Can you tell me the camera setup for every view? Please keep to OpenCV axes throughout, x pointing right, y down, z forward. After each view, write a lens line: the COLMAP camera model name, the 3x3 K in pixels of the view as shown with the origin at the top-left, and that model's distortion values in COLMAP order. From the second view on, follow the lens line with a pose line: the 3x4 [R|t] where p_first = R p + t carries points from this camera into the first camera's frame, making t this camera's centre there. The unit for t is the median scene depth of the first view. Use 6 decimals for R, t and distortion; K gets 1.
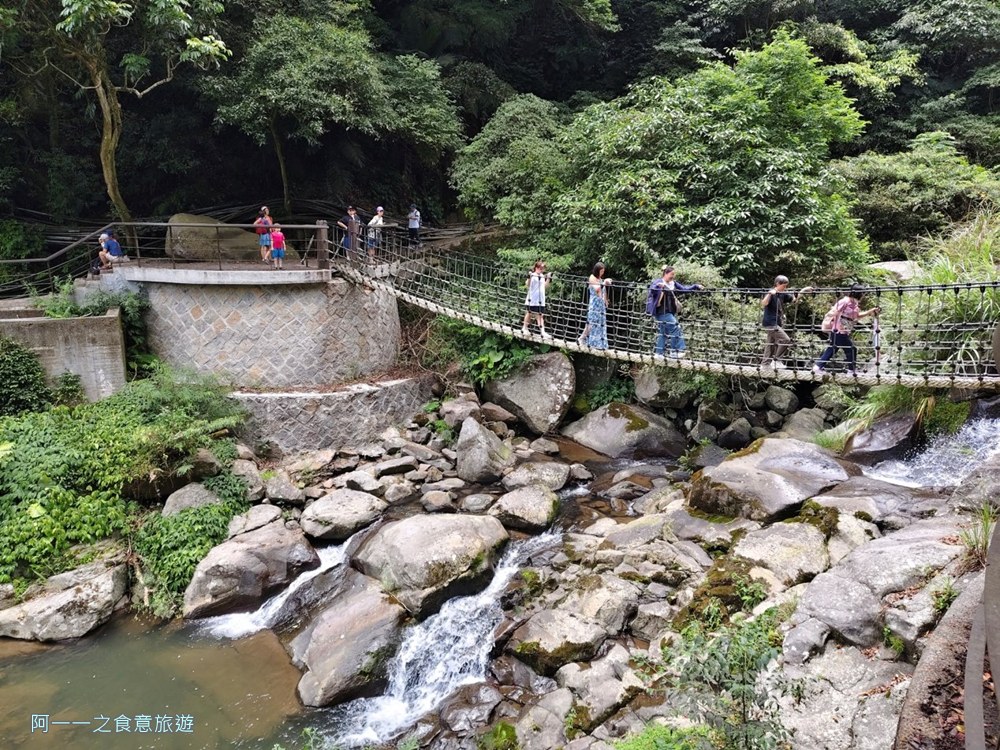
lens RADIAL K [[690.1, 0, 495.9], [0, 690.1, 379.4], [0, 0, 1]] dist [0.033513, -0.021163]
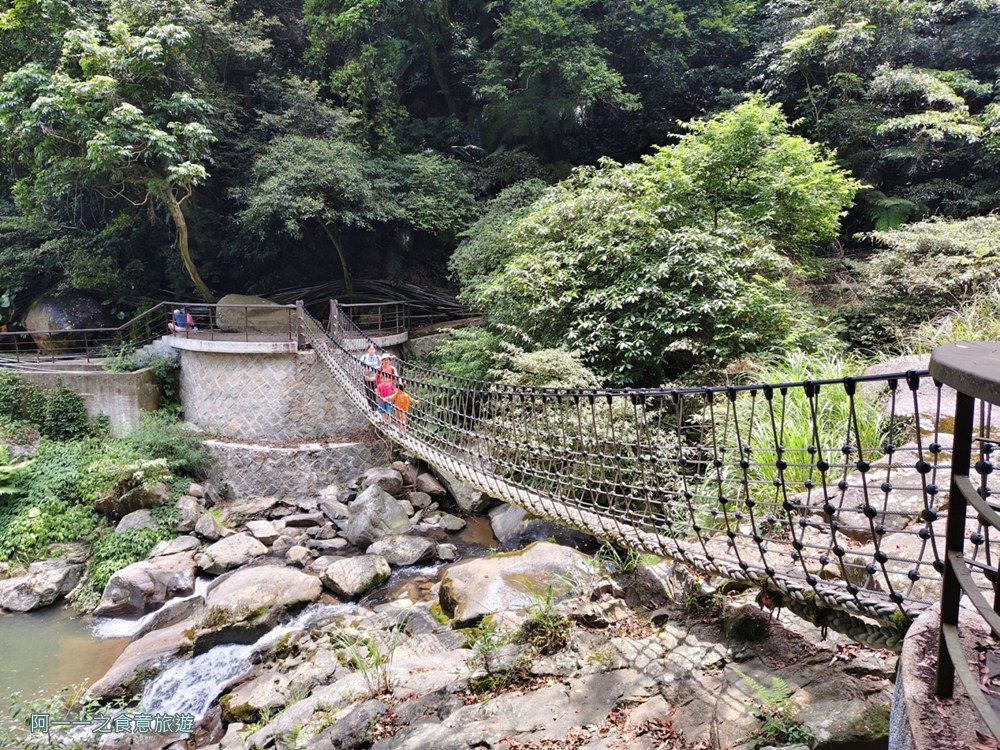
lens RADIAL K [[690.1, 0, 495.9], [0, 690.1, 379.4], [0, 0, 1]] dist [0.033513, -0.021163]
pose [[0.898192, 0.055668, -0.436064, 0.582735], [-0.095802, 0.992895, -0.070578, -0.047837], [0.429036, 0.105168, 0.897144, 0.108056]]
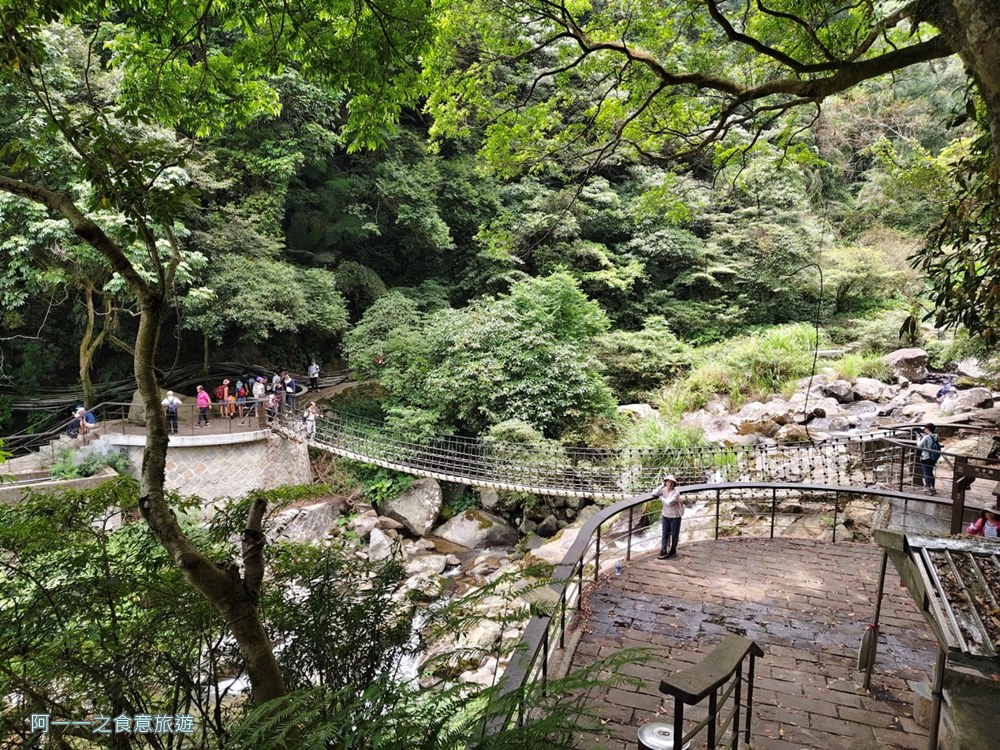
lens RADIAL K [[715.8, 0, 500.0], [0, 715.8, 375.0], [0, 0, 1]] dist [0.039316, -0.001320]
pose [[0.962058, -0.016706, 0.272332, -0.190053], [0.051519, 0.991292, -0.121188, -0.068027], [-0.267936, 0.130620, 0.954541, -0.553030]]
